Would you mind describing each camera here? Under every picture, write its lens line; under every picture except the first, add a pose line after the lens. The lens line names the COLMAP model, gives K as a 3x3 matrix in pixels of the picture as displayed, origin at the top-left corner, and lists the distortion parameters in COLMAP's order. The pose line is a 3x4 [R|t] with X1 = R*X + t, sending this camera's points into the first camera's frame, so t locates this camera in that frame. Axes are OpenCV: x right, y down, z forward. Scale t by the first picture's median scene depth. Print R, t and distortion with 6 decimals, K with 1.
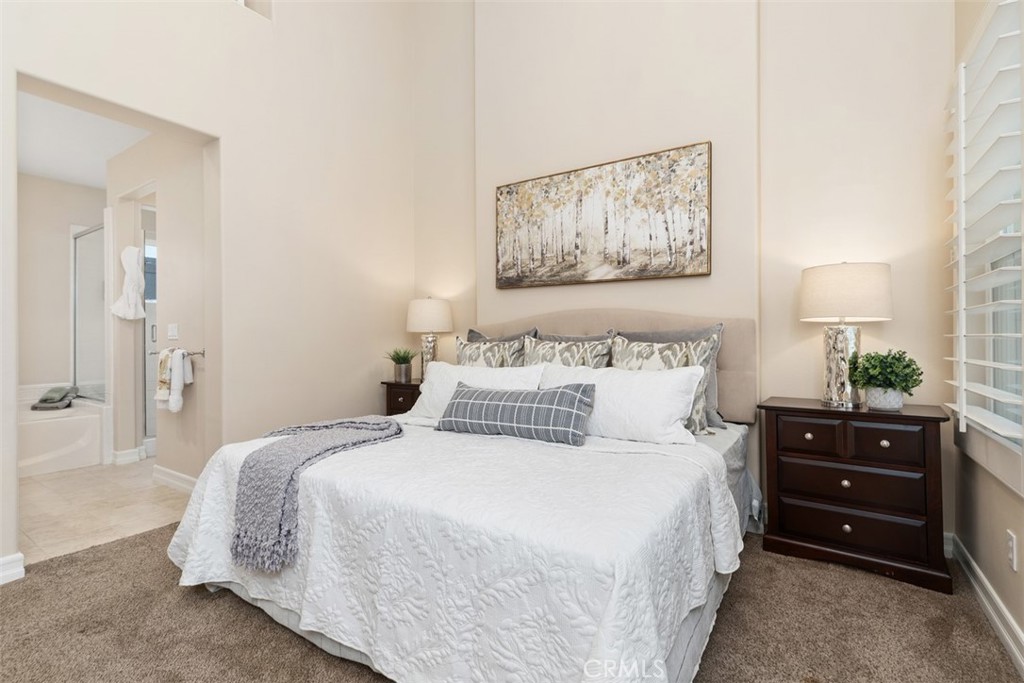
lens RADIAL K [[467.4, 0, 511.8], [0, 467.4, 337.5], [0, 0, 1]] dist [0.001522, 0.000860]
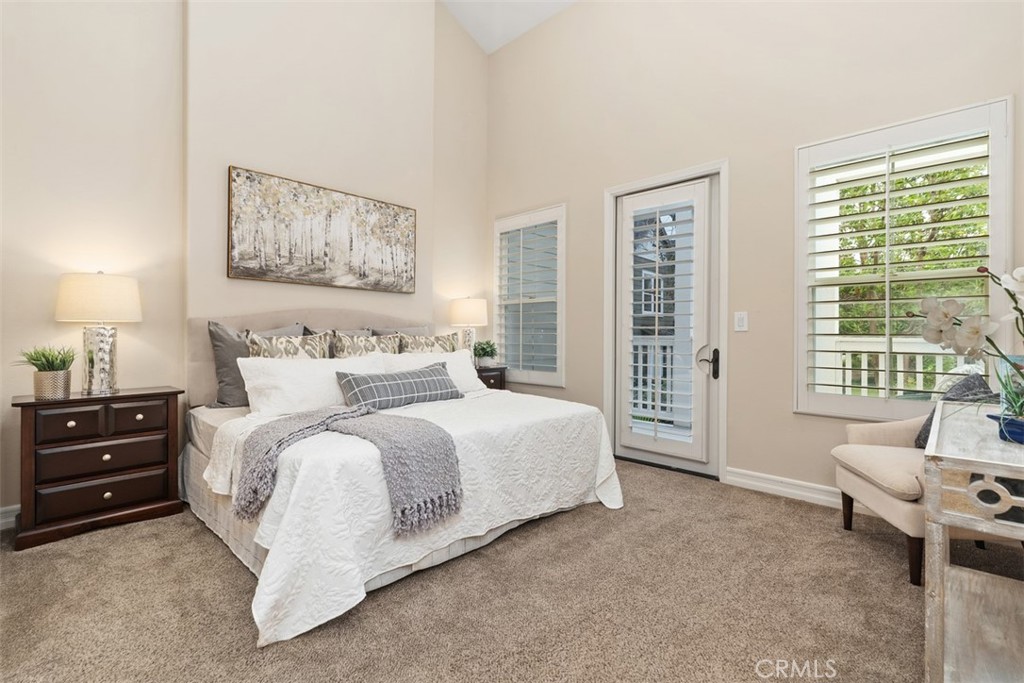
lens RADIAL K [[467.4, 0, 507.6], [0, 467.4, 338.8], [0, 0, 1]] dist [0.001522, 0.000860]
pose [[0.182001, -0.001574, 0.983297, -0.927319], [-0.004150, 0.999989, 0.002369, 0.011919], [-0.983290, -0.004512, 0.181992, 0.341694]]
